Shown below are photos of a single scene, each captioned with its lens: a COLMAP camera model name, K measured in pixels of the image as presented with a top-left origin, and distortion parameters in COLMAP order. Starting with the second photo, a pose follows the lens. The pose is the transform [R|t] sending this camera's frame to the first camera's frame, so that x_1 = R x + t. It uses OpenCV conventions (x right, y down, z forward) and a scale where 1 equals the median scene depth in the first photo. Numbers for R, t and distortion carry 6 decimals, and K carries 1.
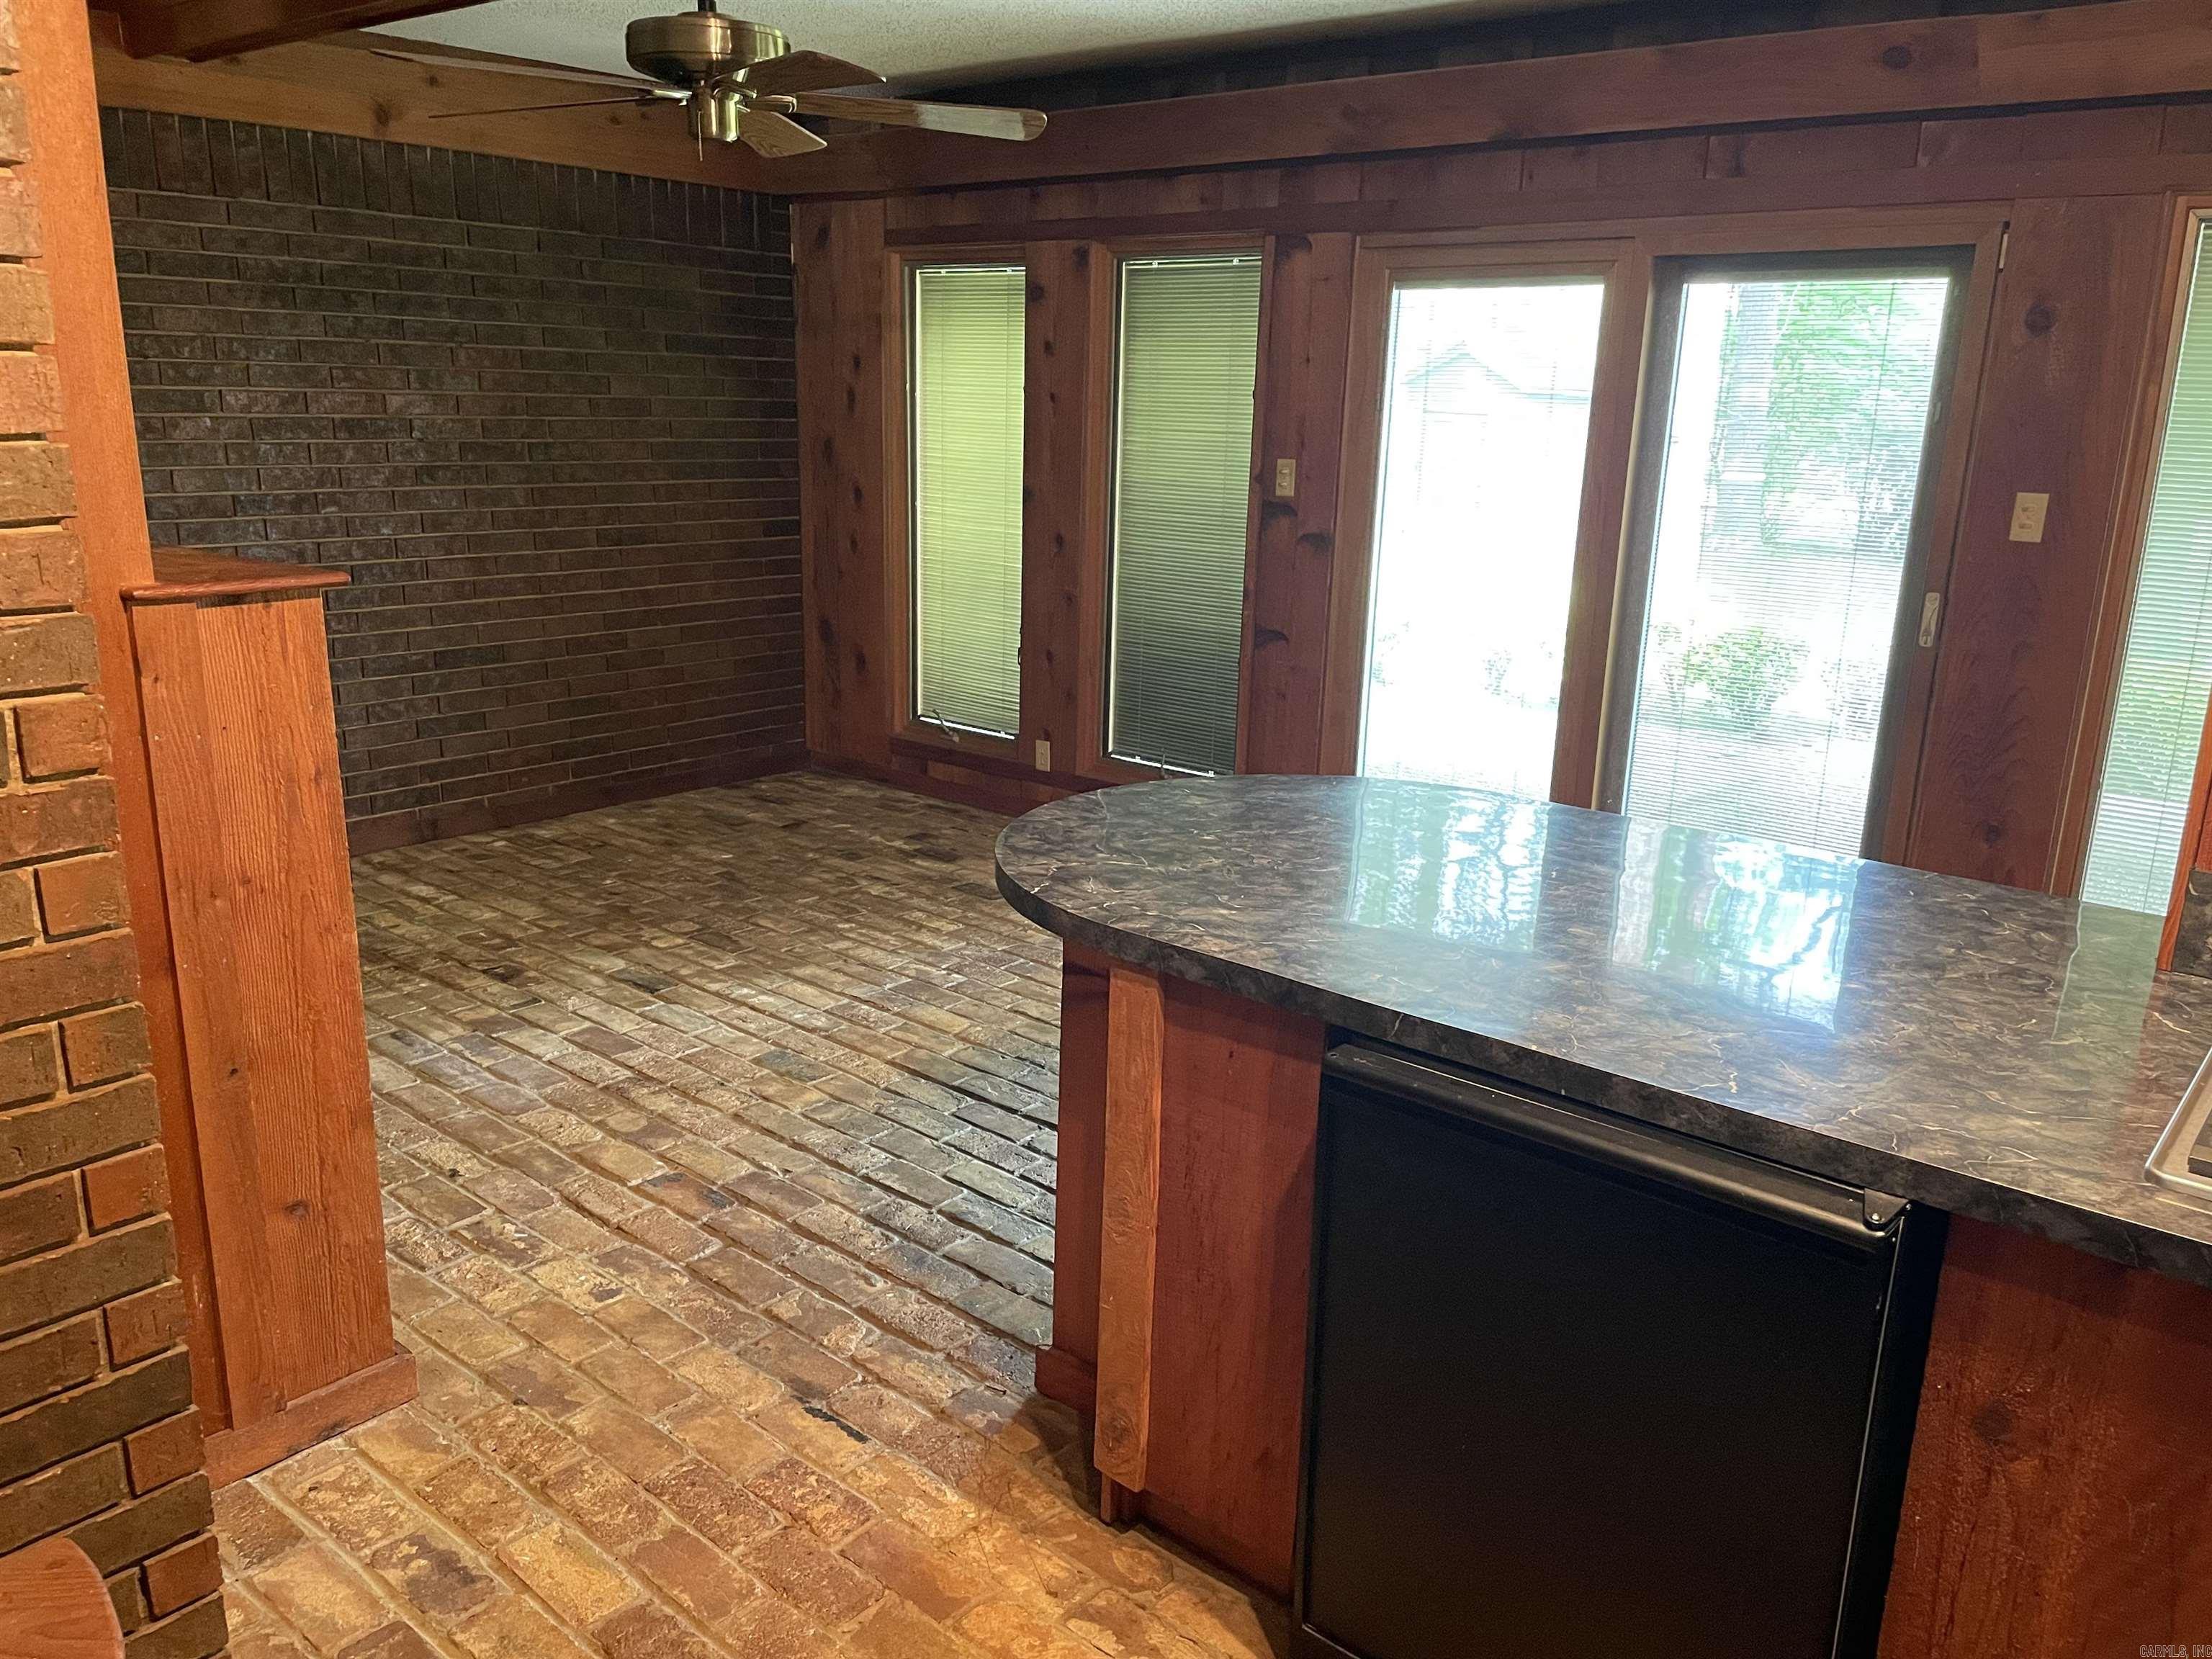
lens RADIAL K [[1666.0, 0, 1105.6], [0, 1666.0, 825.7], [0, 0, 1]] dist [0.088485, -0.104768]
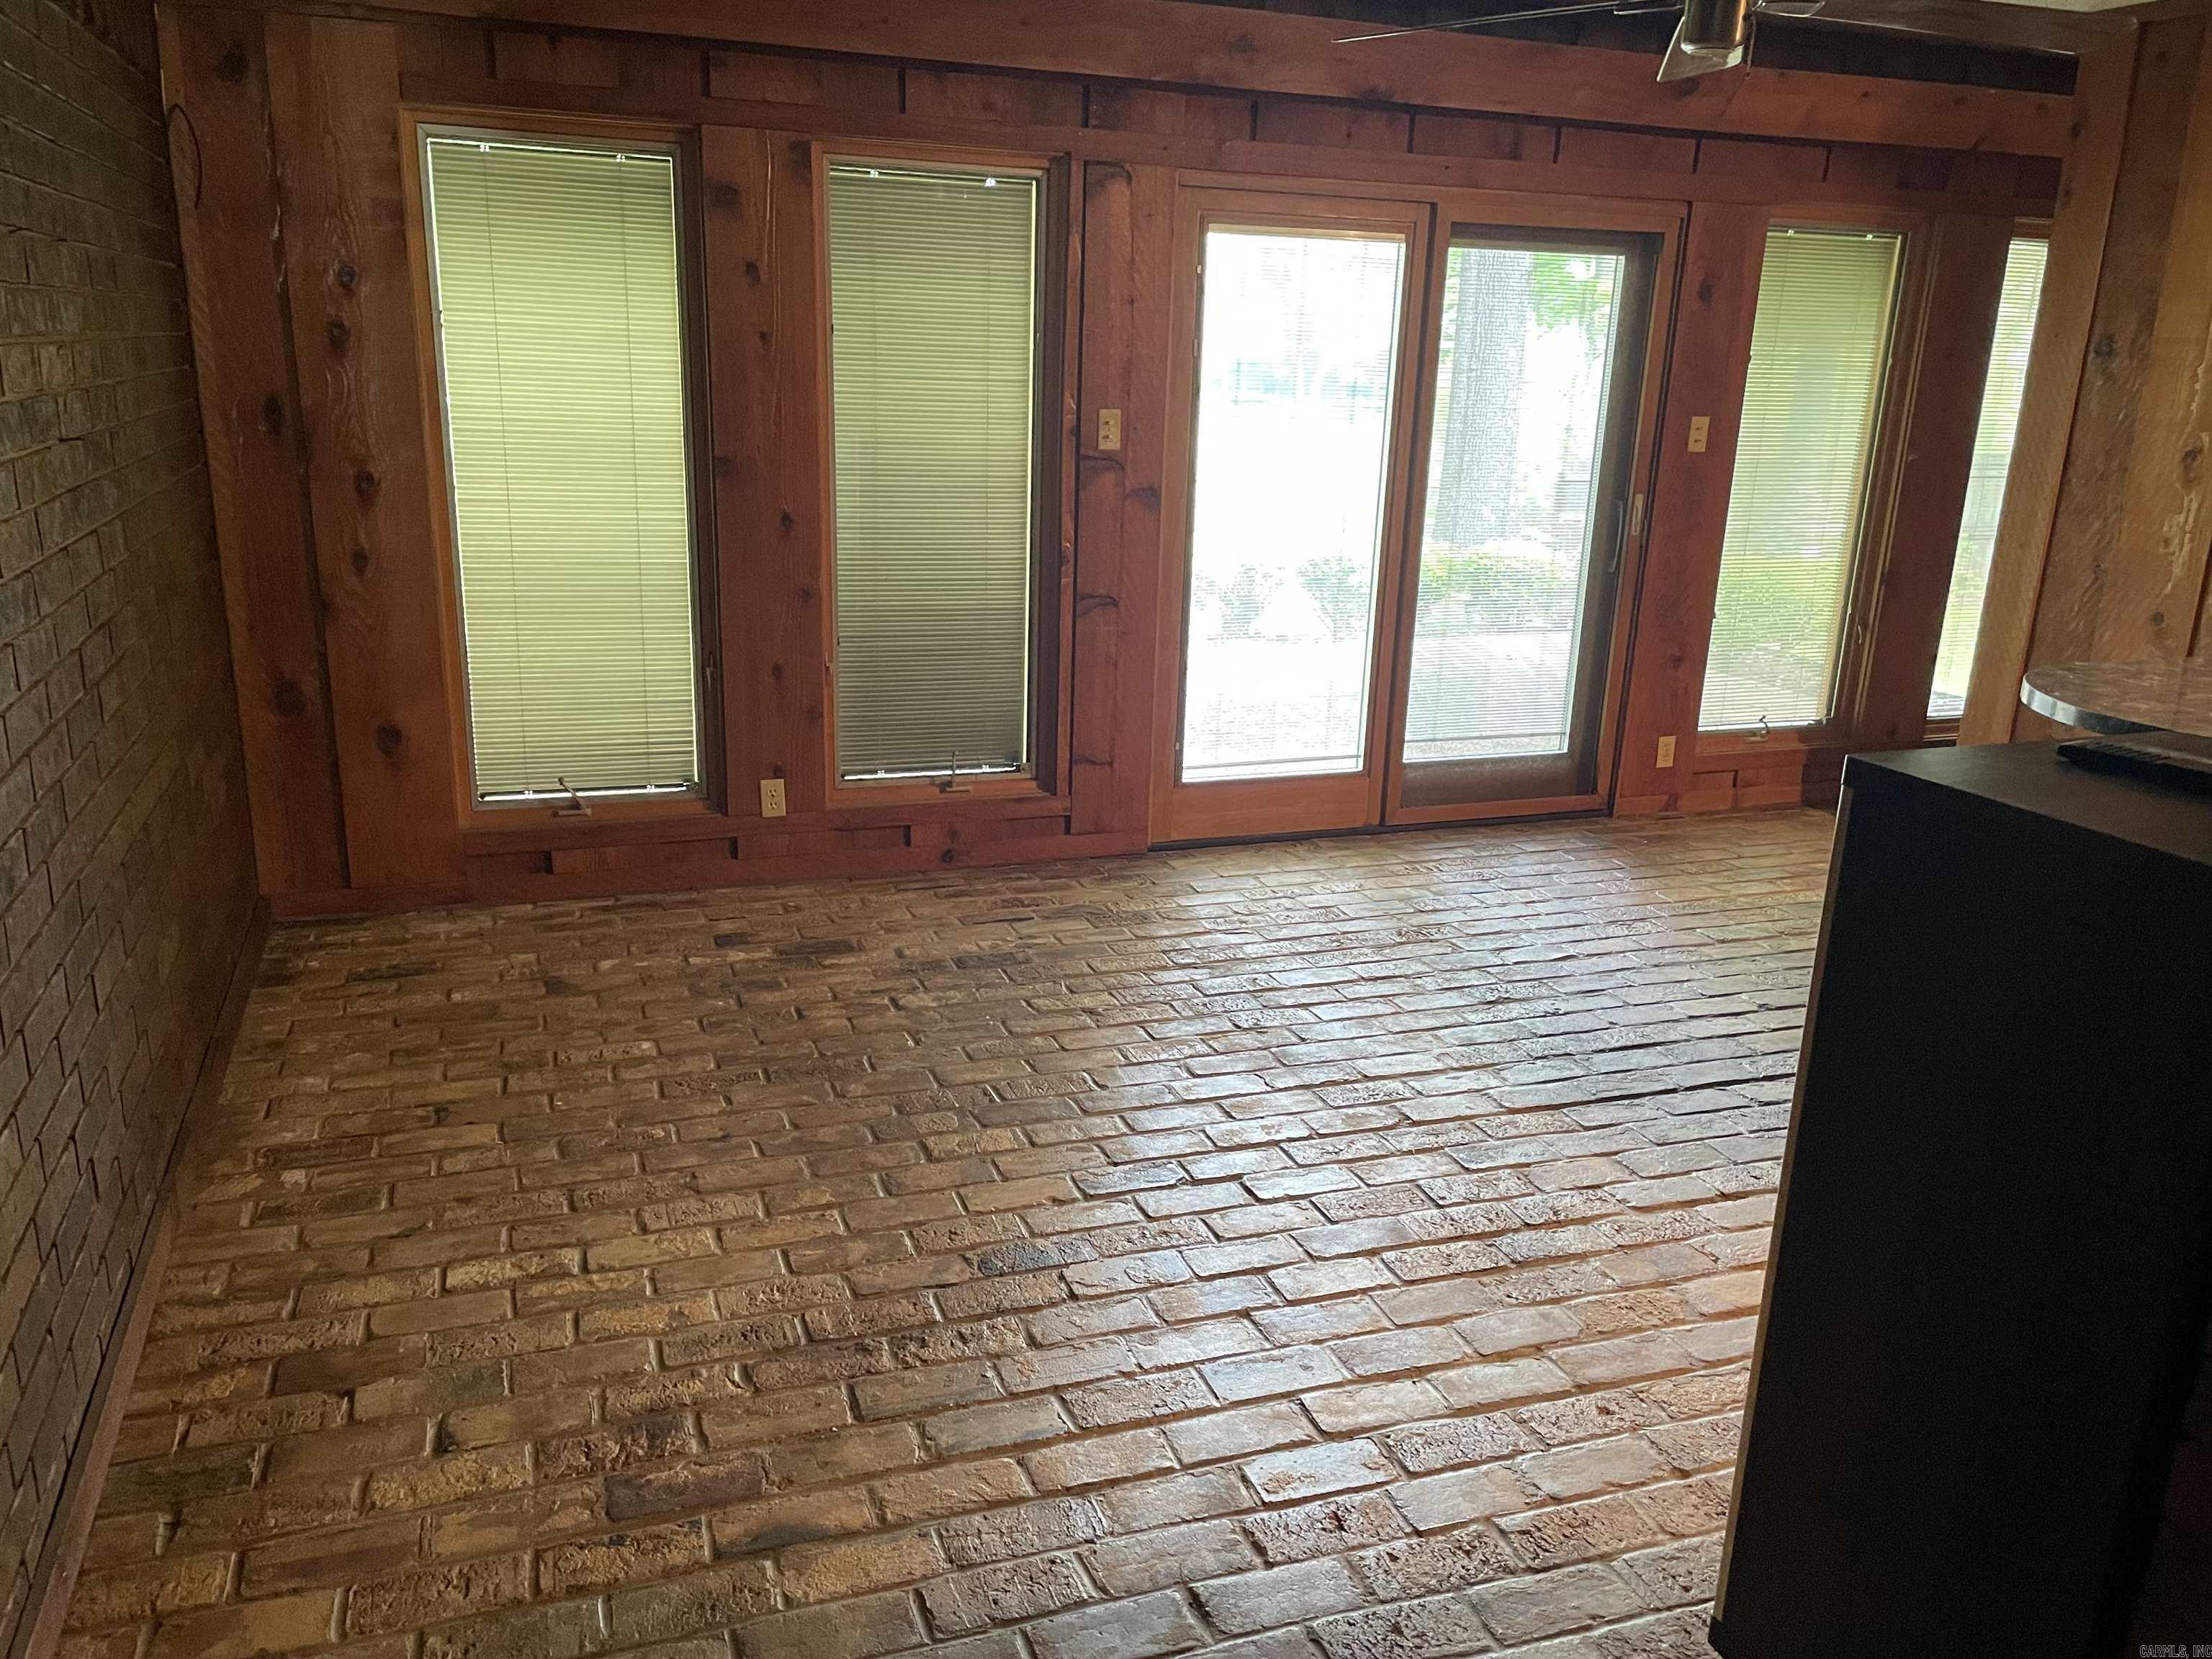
lens RADIAL K [[1666.0, 0, 1099.5], [0, 1666.0, 831.5], [0, 0, 1]] dist [0.088485, -0.104768]
pose [[0.502264, -0.248879, 0.828125, -0.672635], [0.199156, 0.965234, 0.169295, -0.141596], [-0.841468, 0.079895, 0.534367, 0.493243]]
